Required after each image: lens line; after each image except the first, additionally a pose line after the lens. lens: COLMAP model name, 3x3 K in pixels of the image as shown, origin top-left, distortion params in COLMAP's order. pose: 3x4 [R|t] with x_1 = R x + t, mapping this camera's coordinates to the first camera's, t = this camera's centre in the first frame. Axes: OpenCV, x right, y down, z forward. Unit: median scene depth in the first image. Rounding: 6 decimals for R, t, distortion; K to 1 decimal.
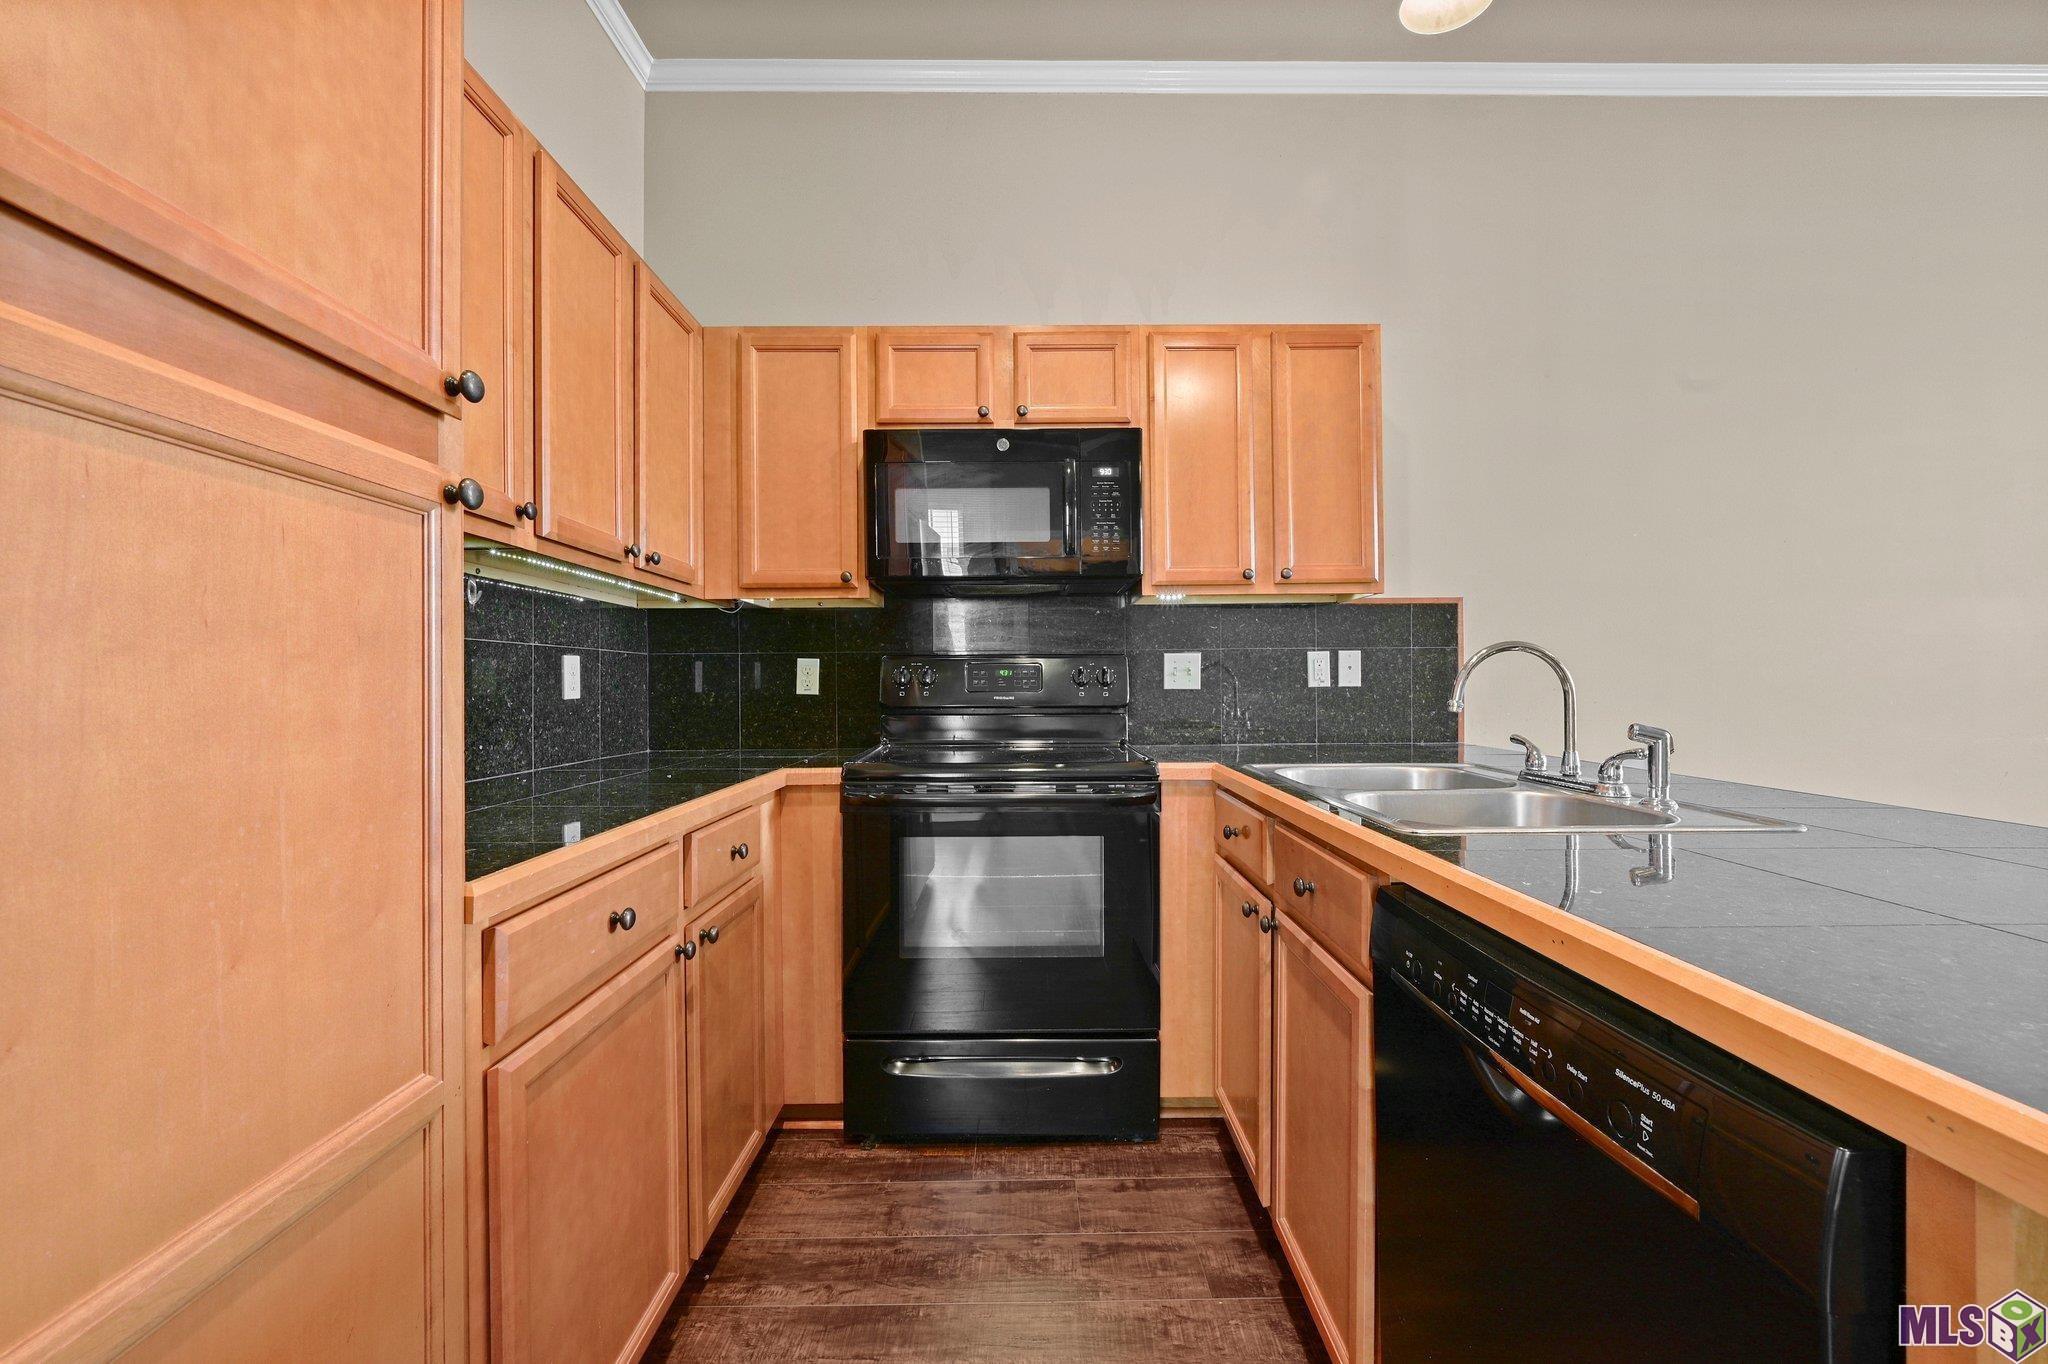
lens RADIAL K [[817.8, 0, 1028.0], [0, 817.8, 675.8], [0, 0, 1]] dist [-0.002727, -0.000114]
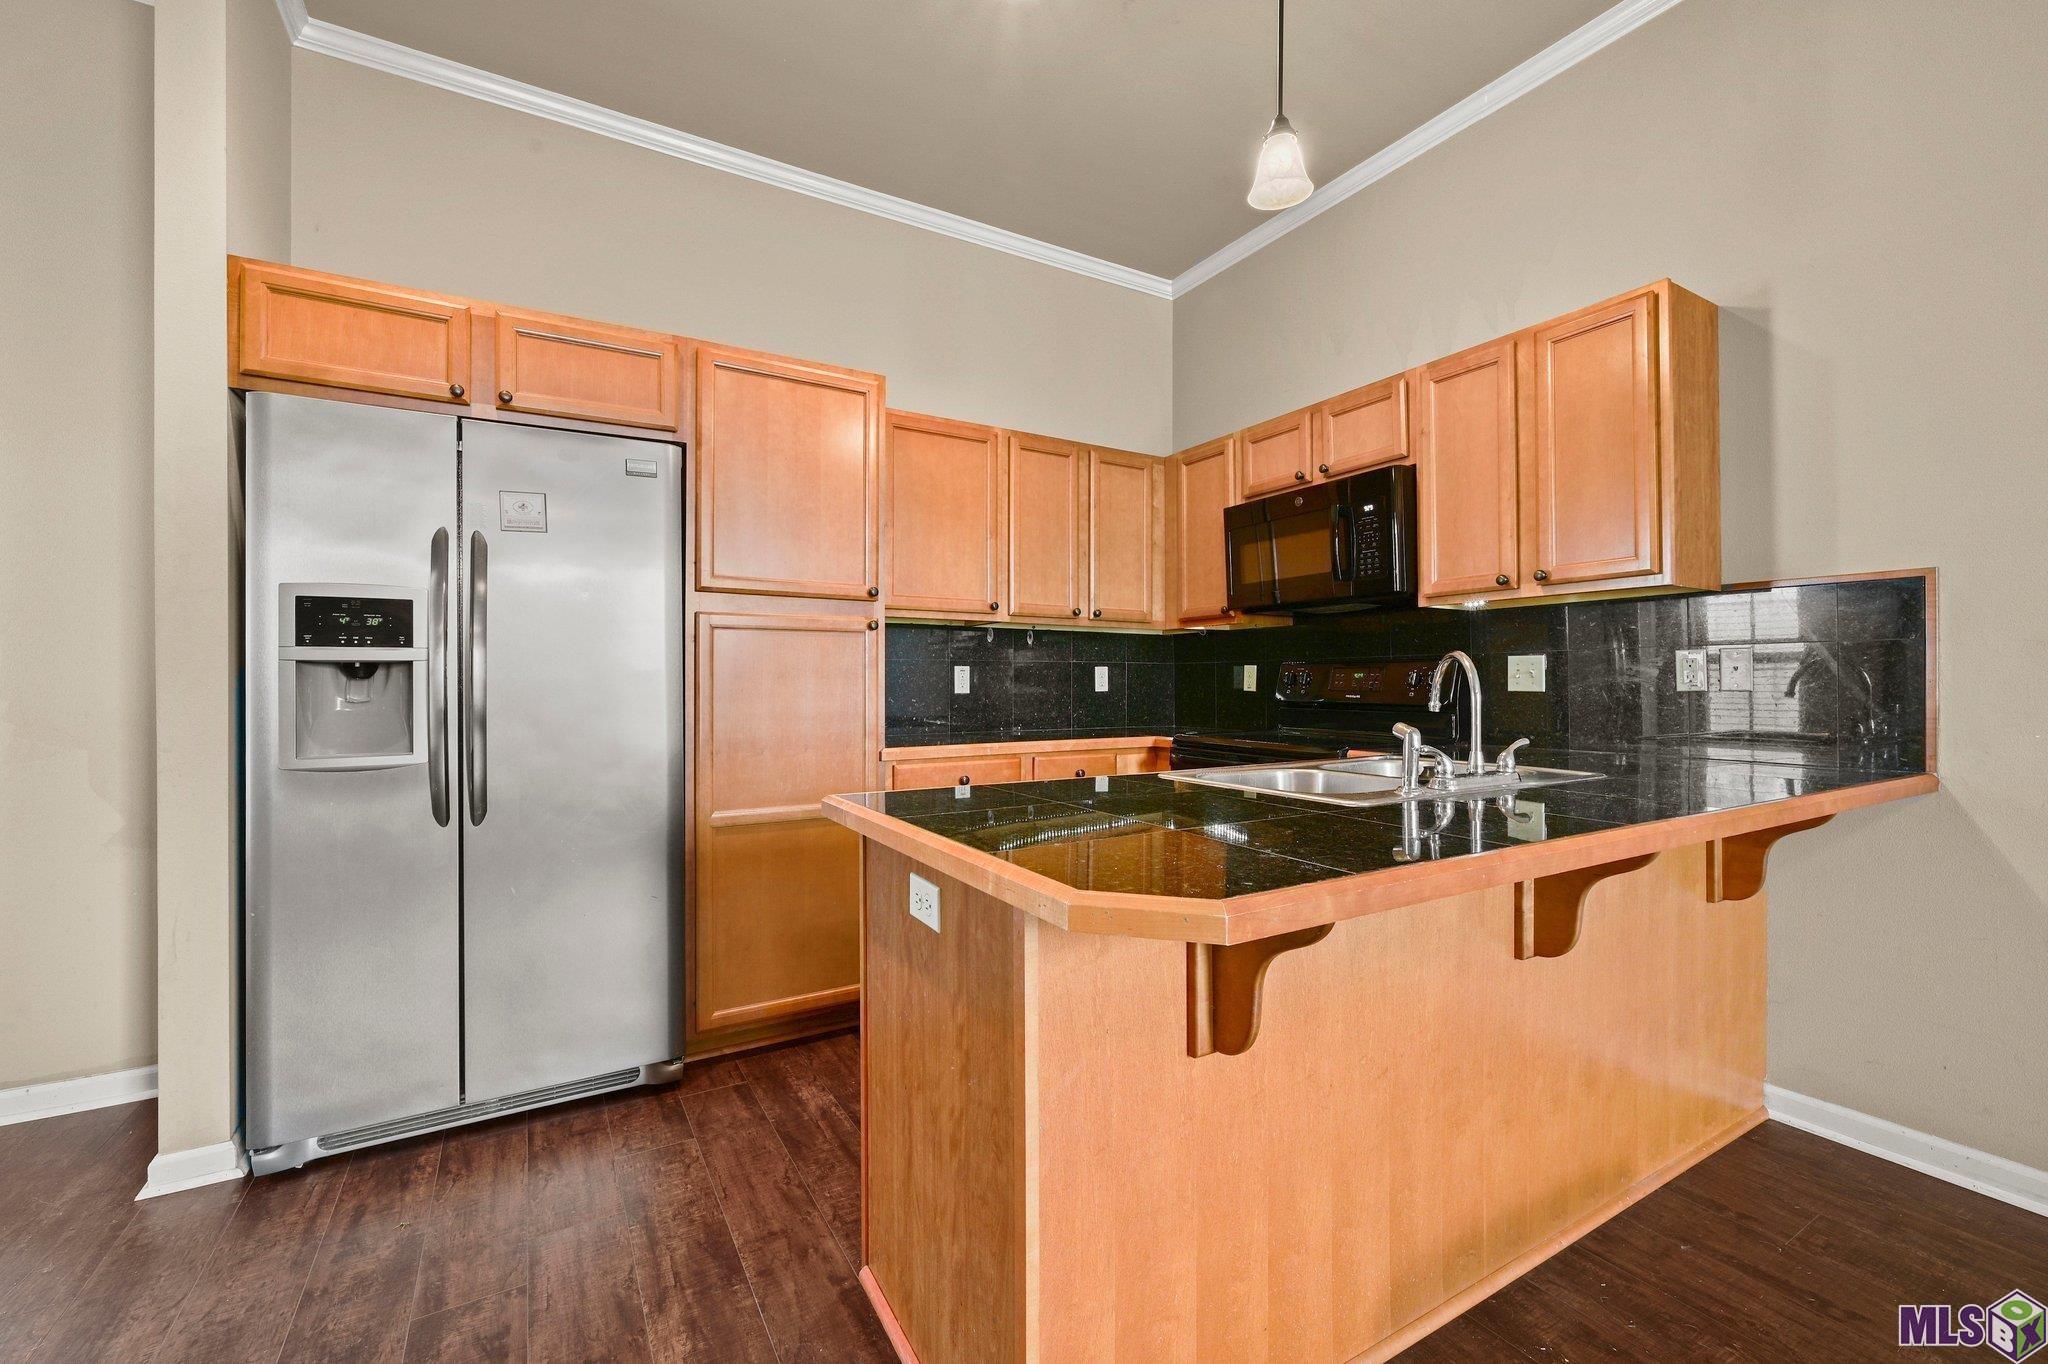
lens RADIAL K [[841.9, 0, 1024.5], [0, 841.9, 675.9], [0, 0, 1]] dist [-0.001282, -0.000095]
pose [[0.495640, -0.000380, -0.868528, 0.885586], [0.006023, 0.999977, 0.003000, -0.010615], [0.868507, -0.006719, 0.495631, -0.045516]]
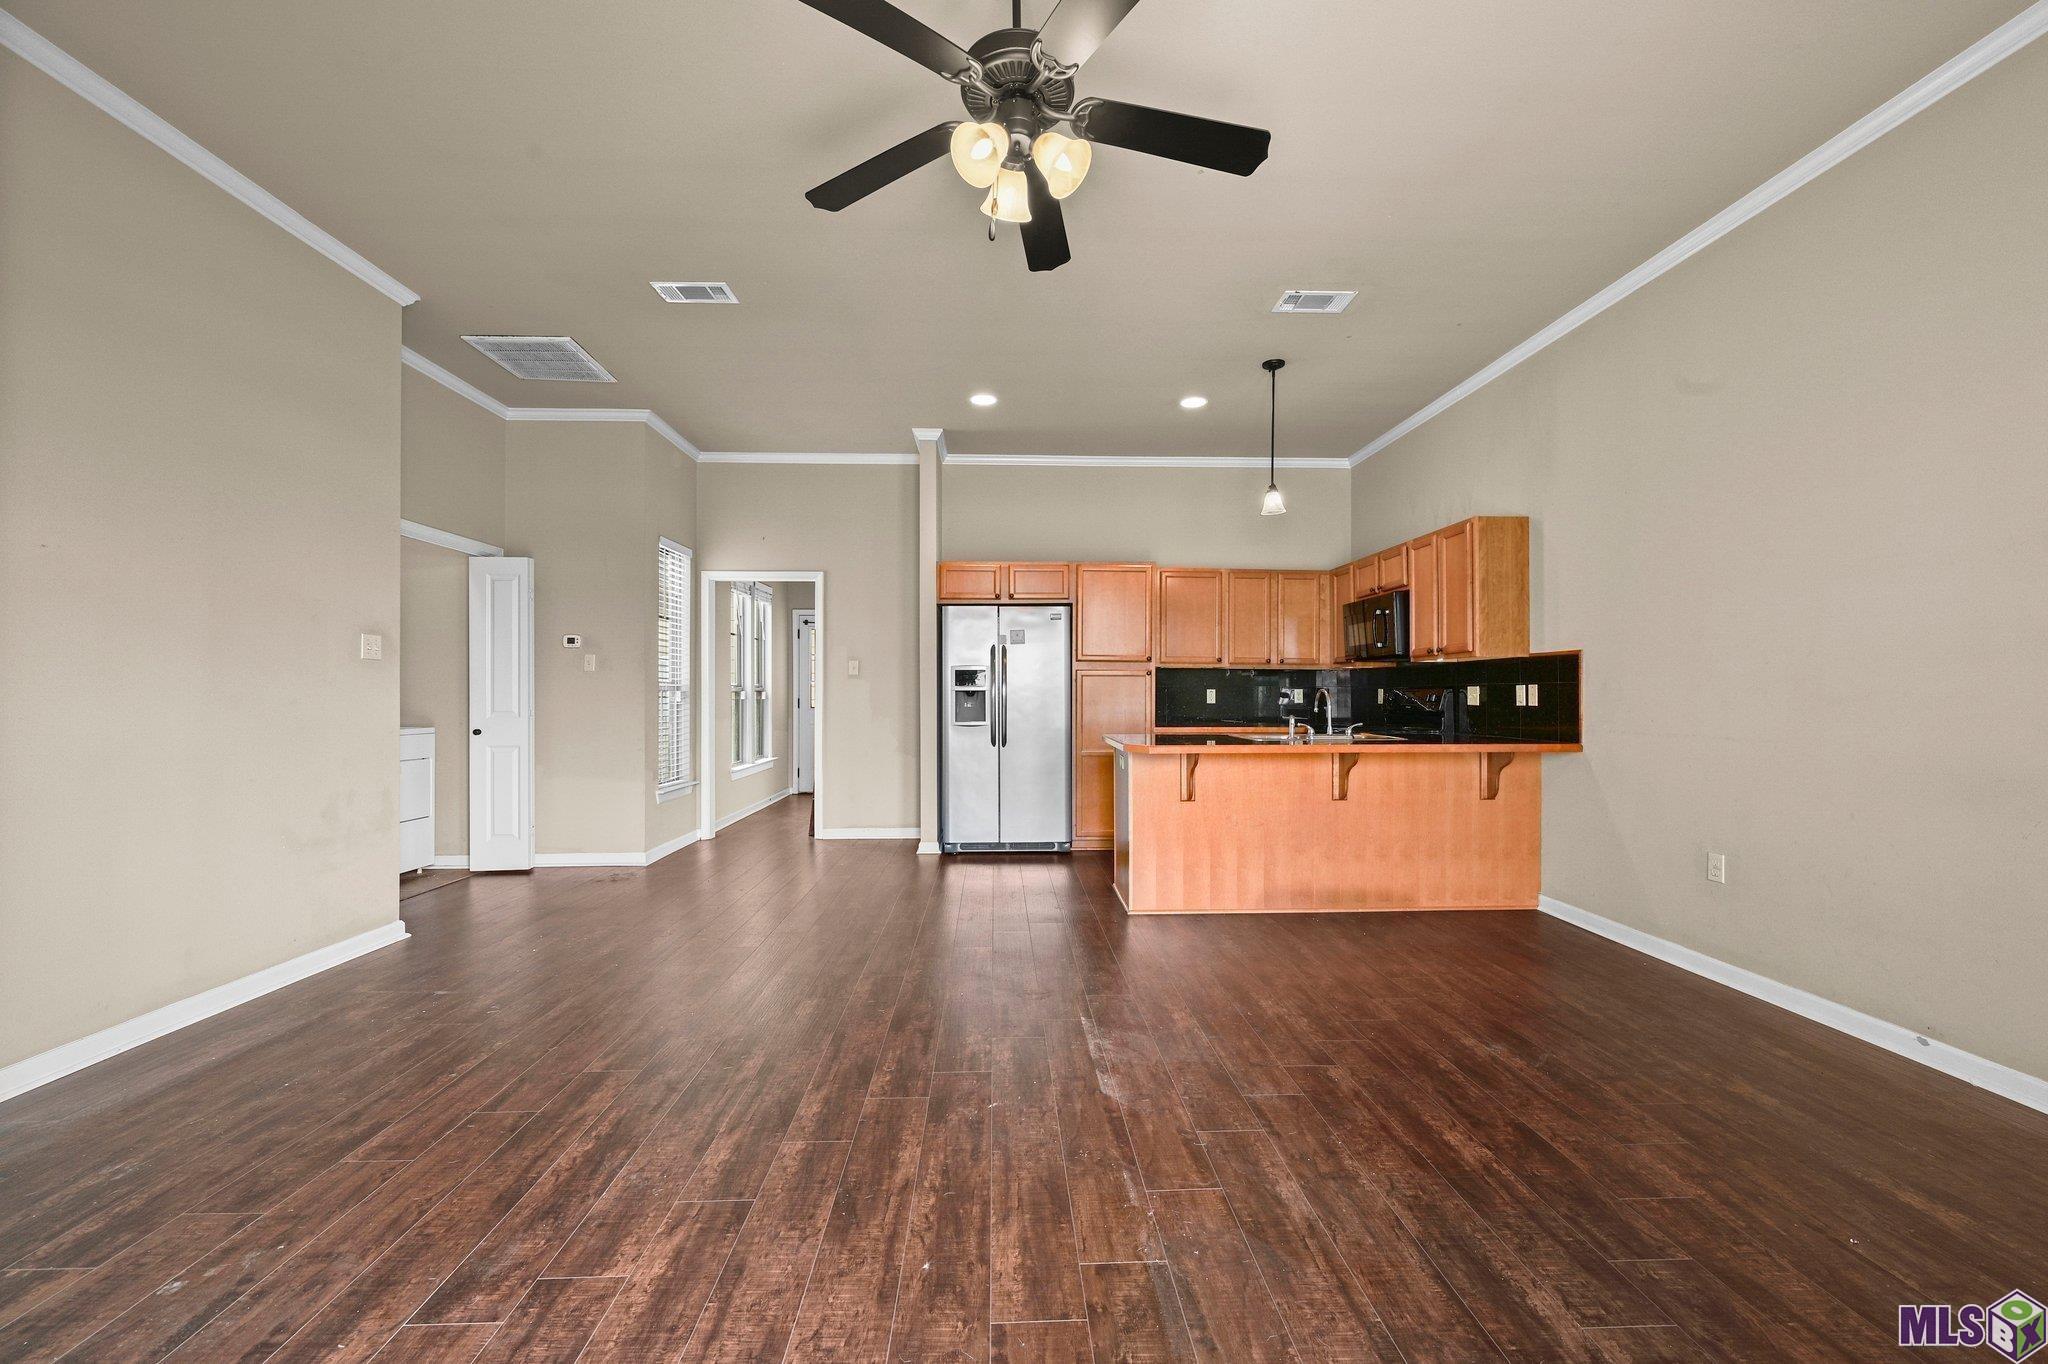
lens RADIAL K [[813.0, 0, 1027.2], [0, 813.0, 688.2], [0, 0, 1]] dist [0.000514, 0.000012]
pose [[0.022717, 0.003214, -0.999737, 2.347369], [0.007033, 0.999970, 0.003374, -0.041610], [0.999717, -0.007107, 0.022694, -0.092921]]
